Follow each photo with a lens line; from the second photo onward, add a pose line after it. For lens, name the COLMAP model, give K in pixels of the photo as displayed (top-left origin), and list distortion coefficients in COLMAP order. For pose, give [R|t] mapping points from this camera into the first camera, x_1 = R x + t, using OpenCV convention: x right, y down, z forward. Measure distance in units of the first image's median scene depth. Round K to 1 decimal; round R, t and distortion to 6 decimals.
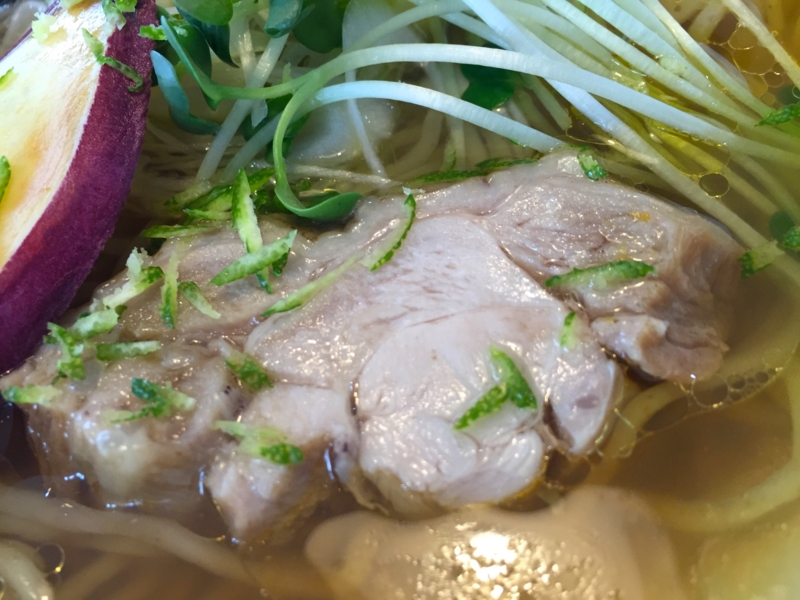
lens RADIAL K [[729.4, 0, 393.9], [0, 729.4, 292.8], [0, 0, 1]] dist [0.018830, -0.048338]
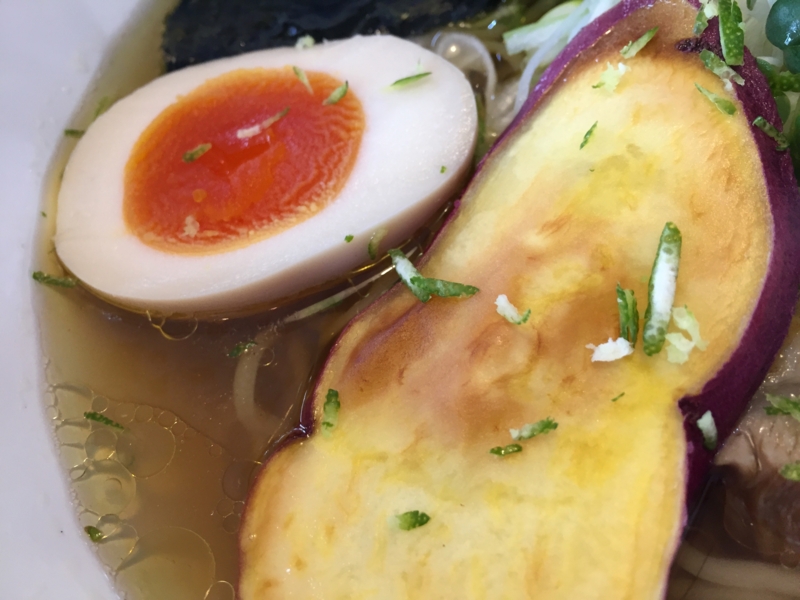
lens RADIAL K [[729.4, 0, 374.3], [0, 729.4, 305.3], [0, 0, 1]] dist [0.018830, -0.048338]
pose [[0.997111, -0.044816, 0.061324, -1.067261], [0.042682, 0.998452, 0.035674, -0.137393], [-0.062828, -0.032953, 0.997480, 0.049033]]
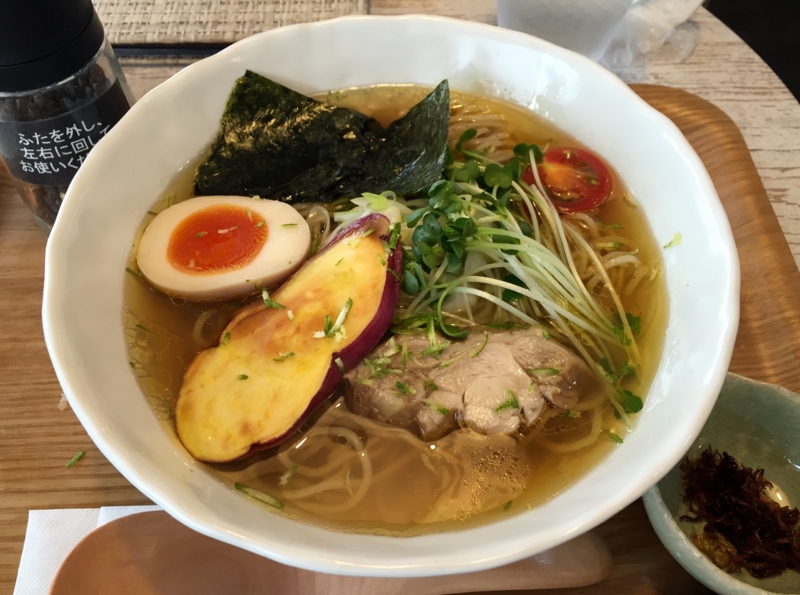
lens RADIAL K [[729.4, 0, 394.1], [0, 729.4, 297.6], [0, 0, 1]] dist [0.018830, -0.048338]
pose [[0.982797, 0.162394, 0.087968, -0.666034], [-0.159682, 0.986472, -0.037079, -0.114640], [-0.092799, 0.022394, 0.995433, -2.042482]]
